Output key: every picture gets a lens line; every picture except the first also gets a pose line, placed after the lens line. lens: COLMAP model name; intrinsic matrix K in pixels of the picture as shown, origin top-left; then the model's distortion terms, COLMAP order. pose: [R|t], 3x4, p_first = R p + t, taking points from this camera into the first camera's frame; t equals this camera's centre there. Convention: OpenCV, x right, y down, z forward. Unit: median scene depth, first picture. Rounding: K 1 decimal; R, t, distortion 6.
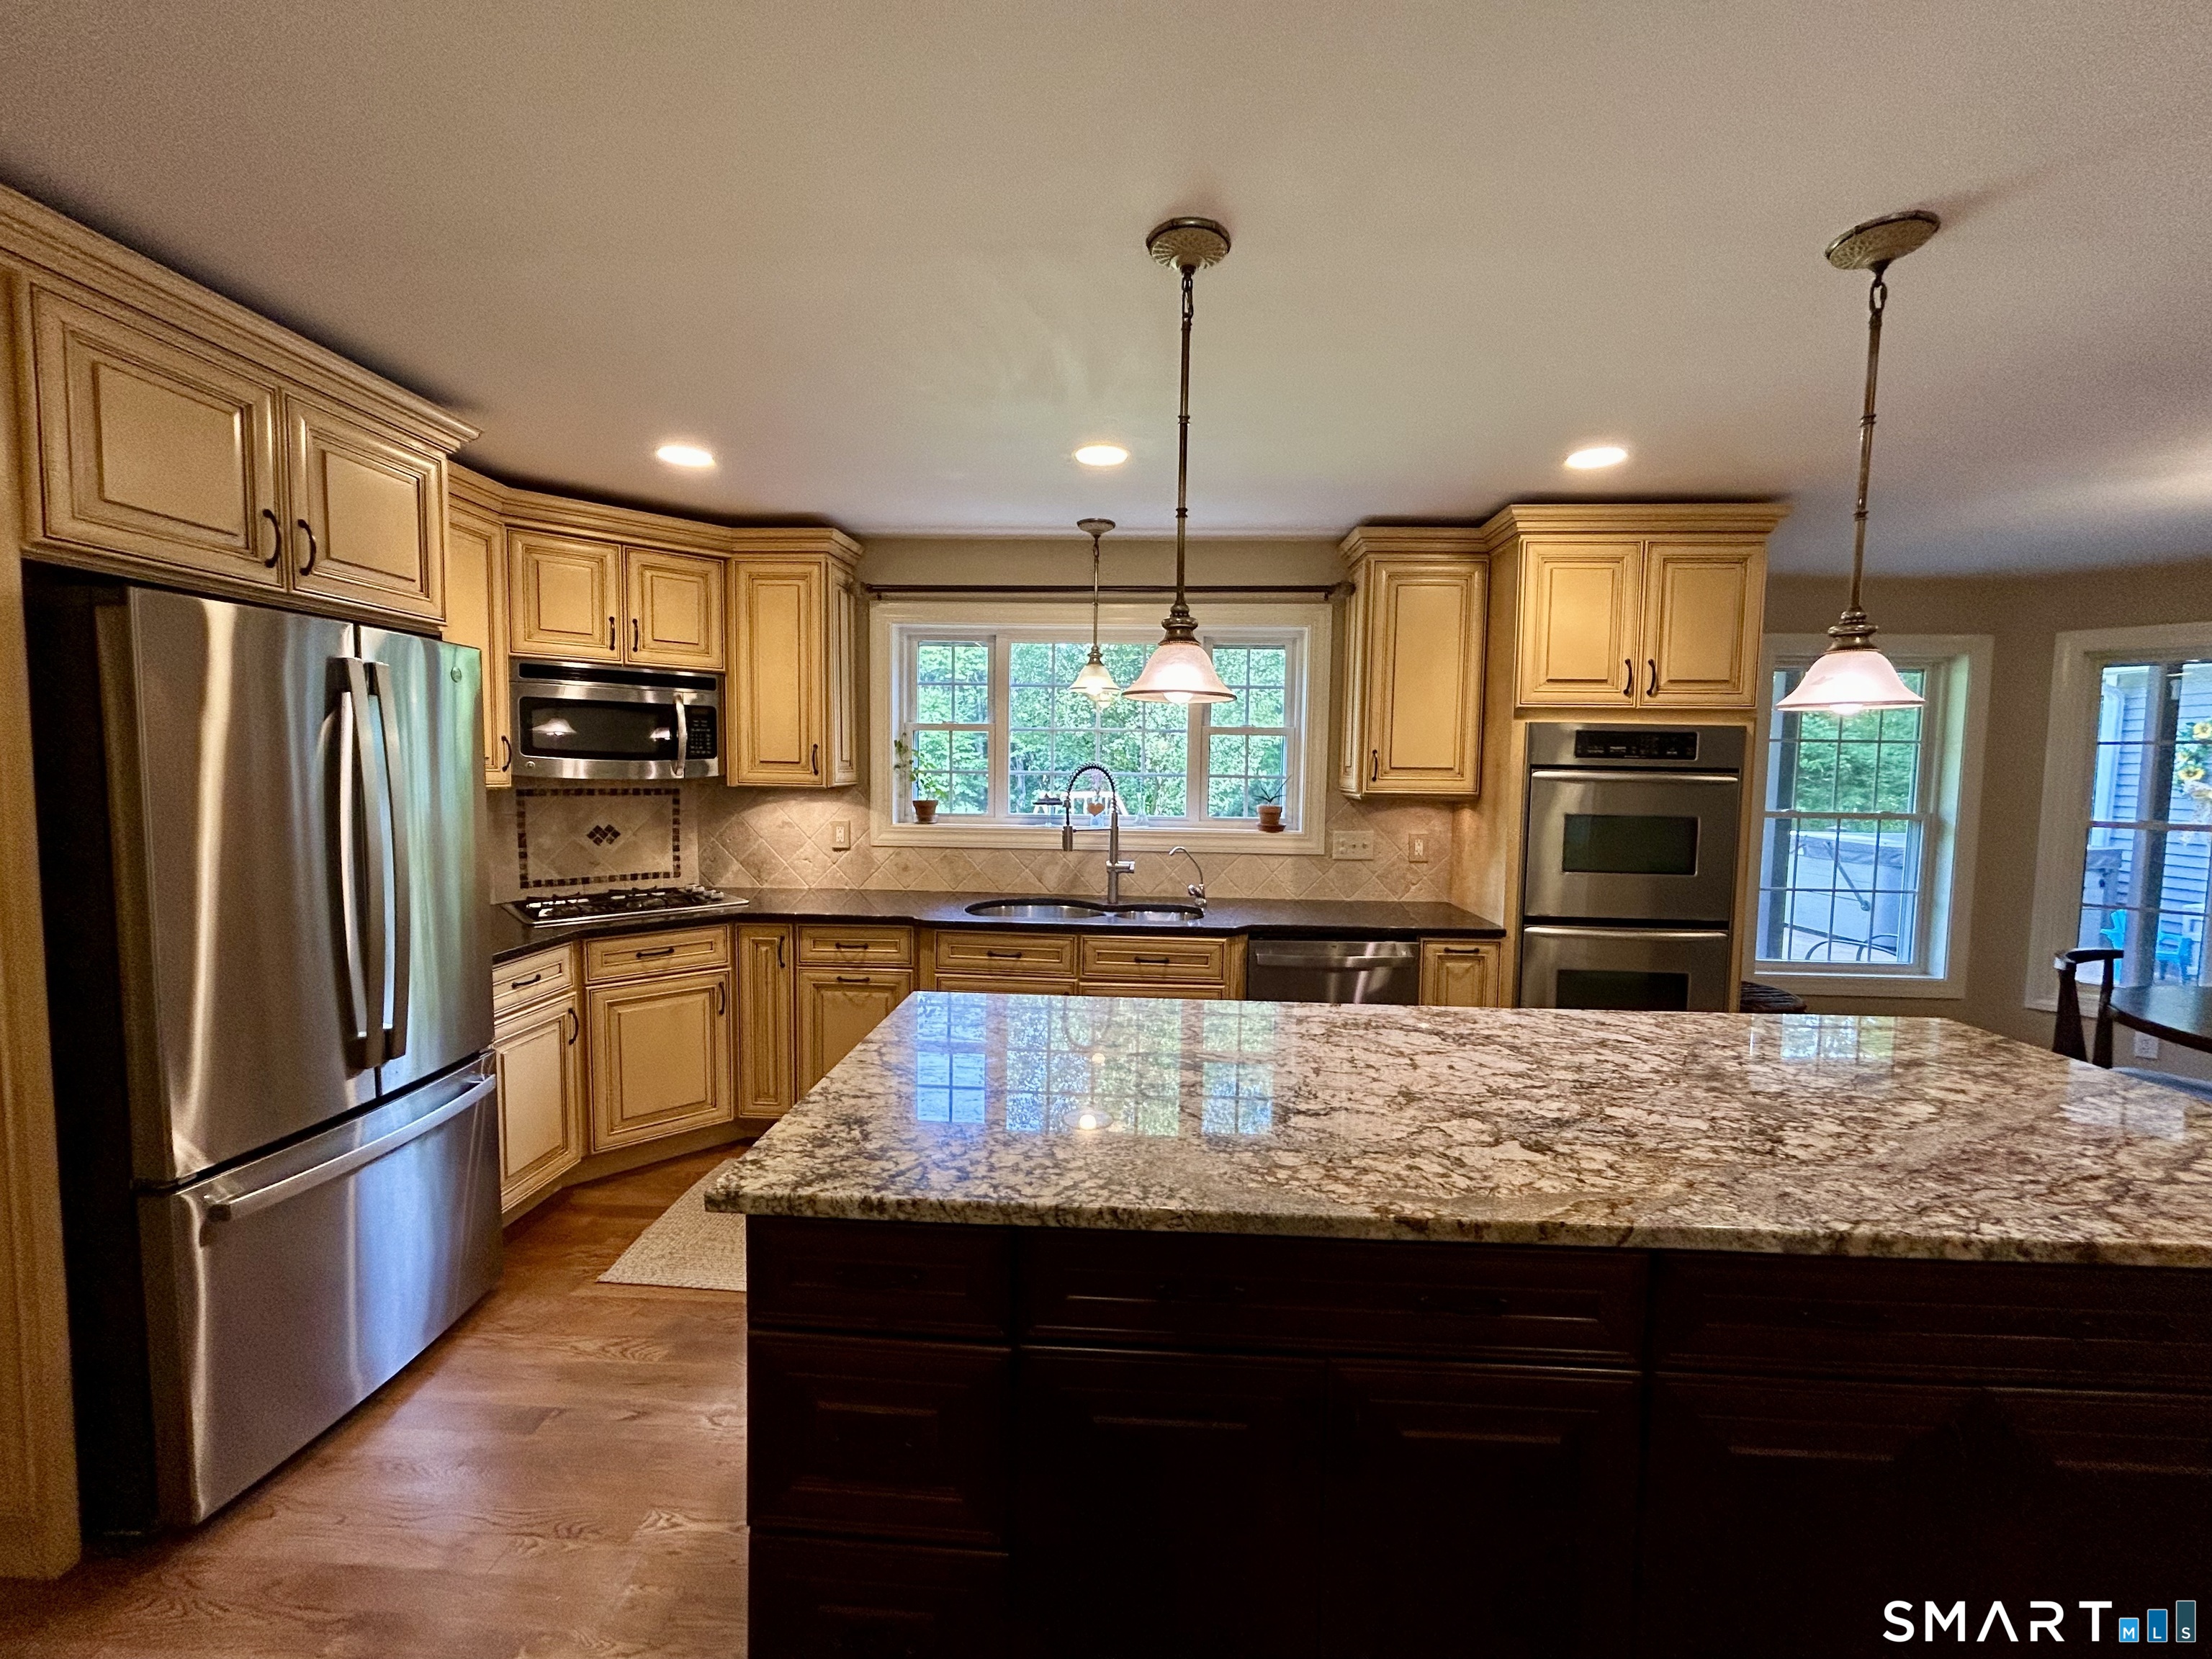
lens RADIAL K [[901.1, 0, 1103.7], [0, 901.1, 827.3], [0, 0, 1]] dist [-0.002536, 0.001406]
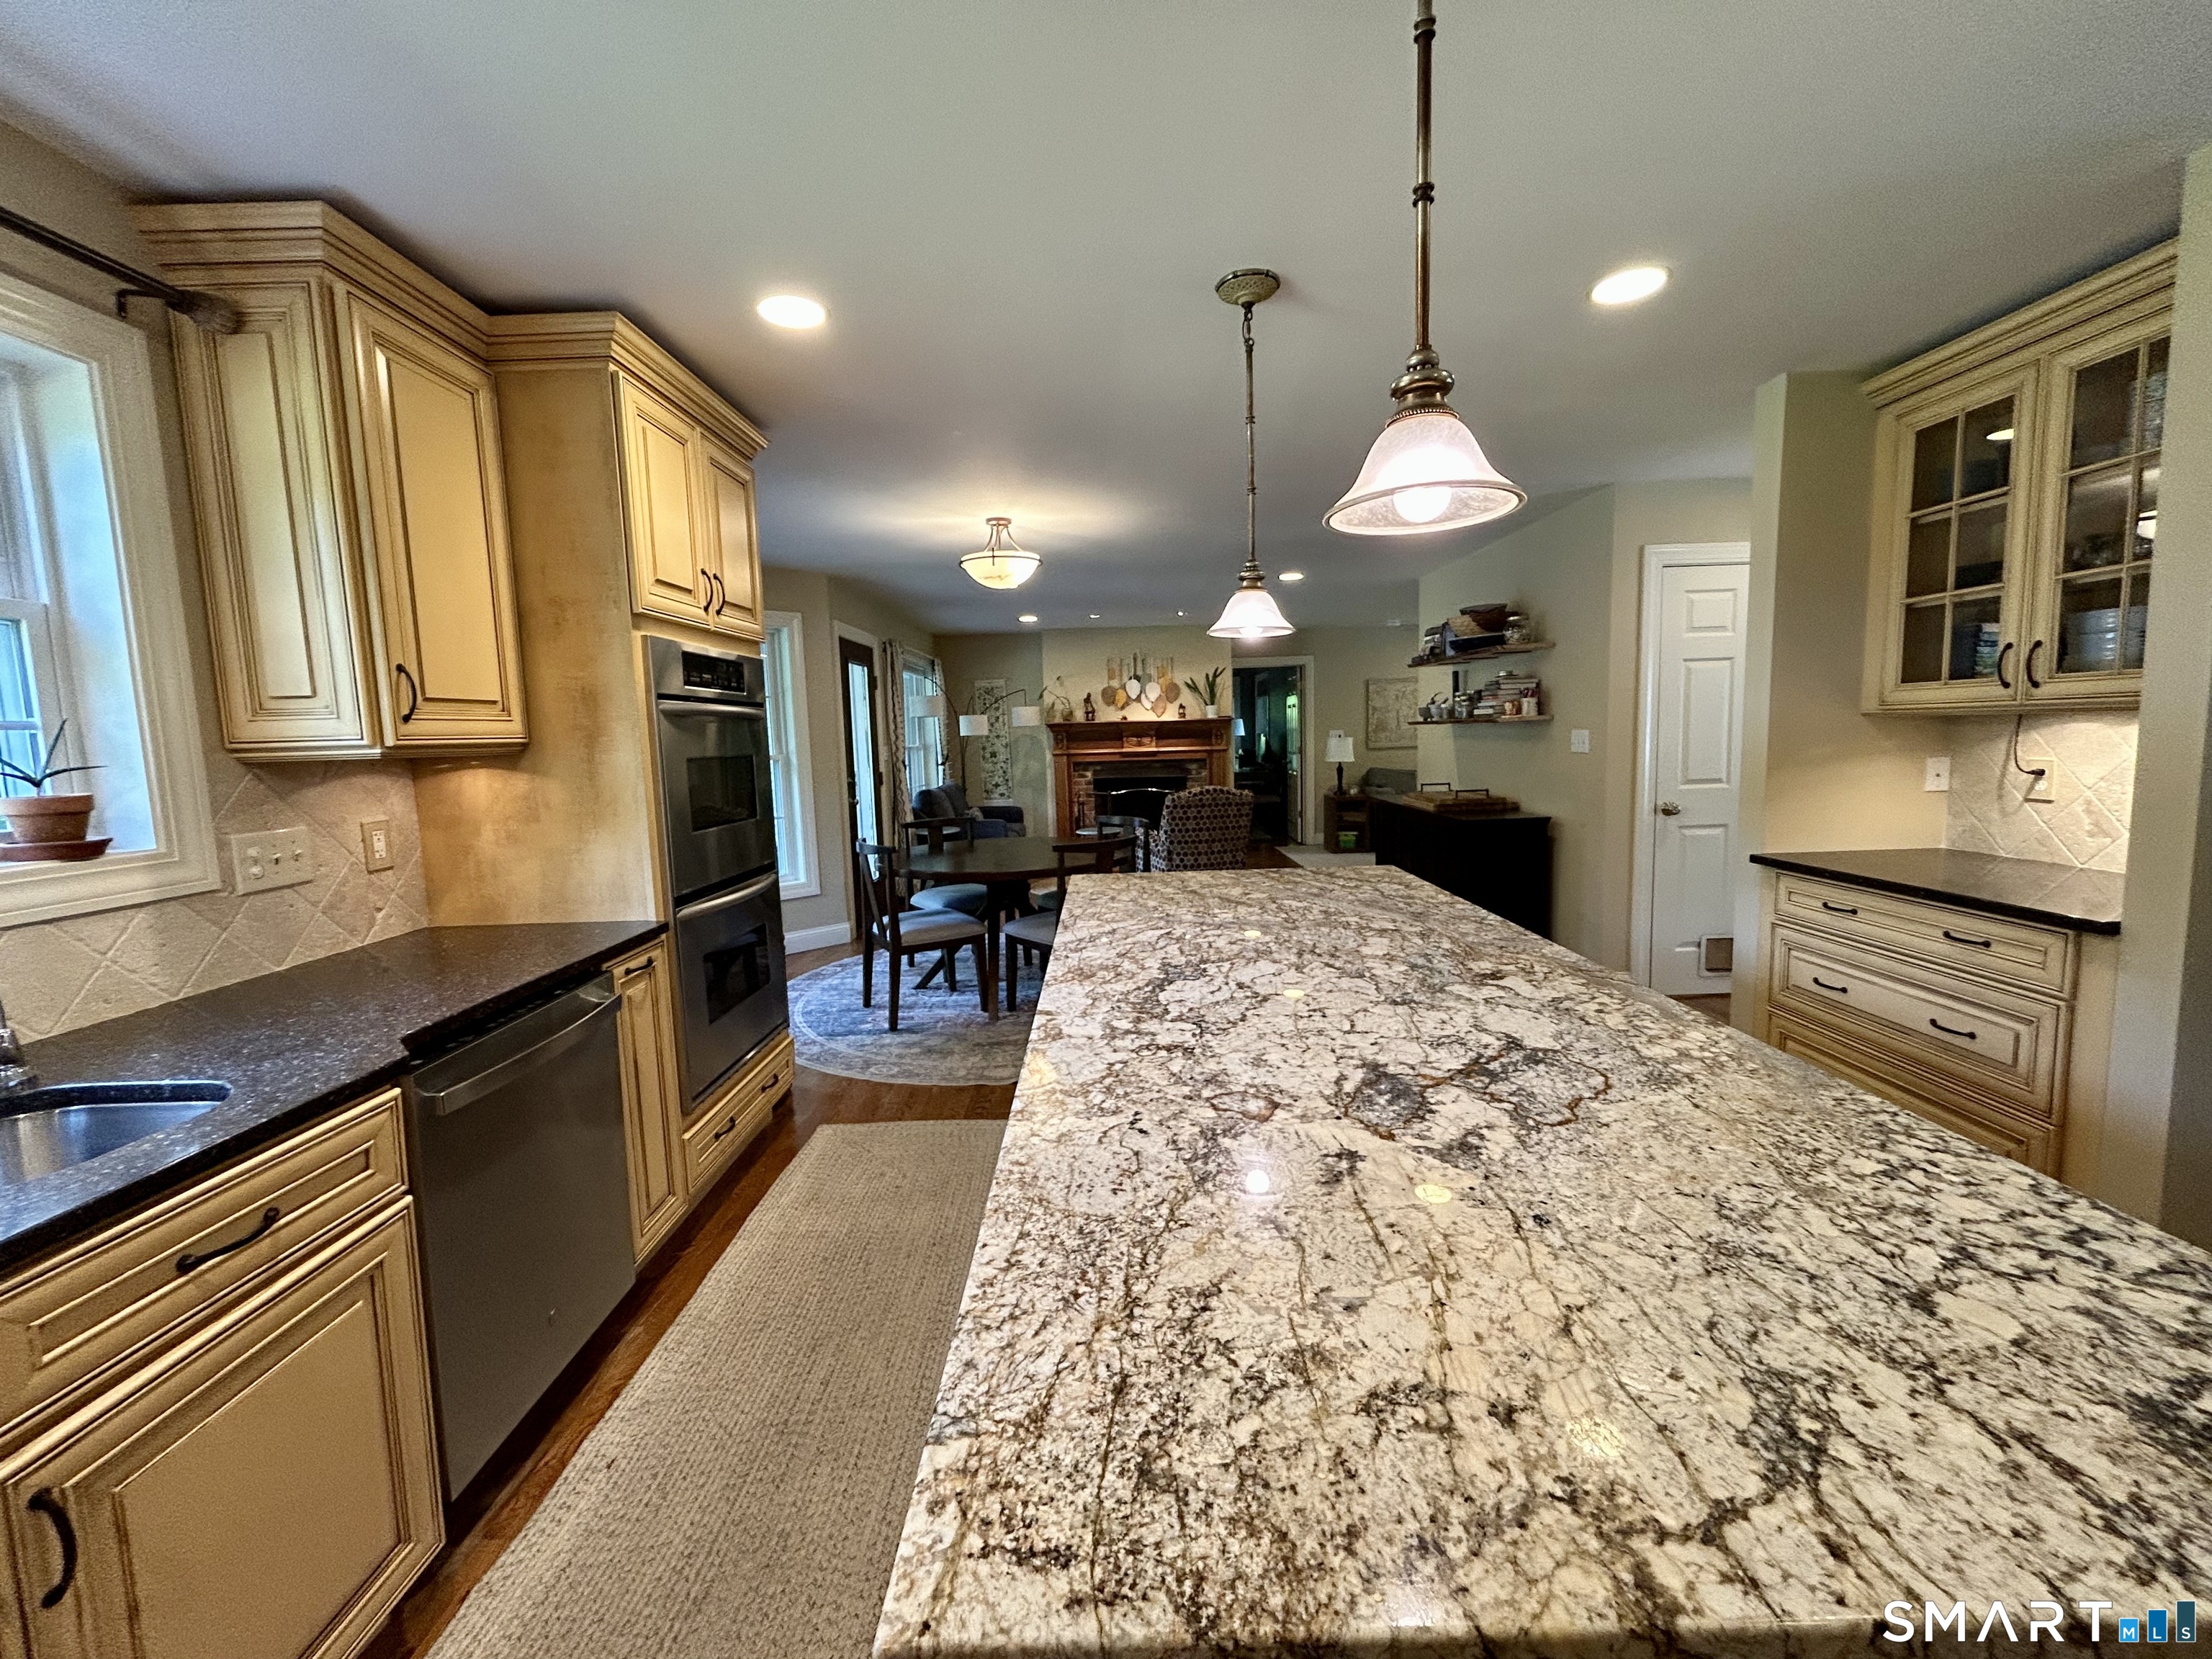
lens RADIAL K [[901.1, 0, 1105.5], [0, 901.1, 818.2], [0, 0, 1]] dist [-0.002536, 0.001406]
pose [[-0.054190, -0.108932, 0.992571, -0.286370], [0.098241, 0.988627, 0.113863, -0.016404], [-0.993686, 0.103681, -0.042872, 0.675191]]
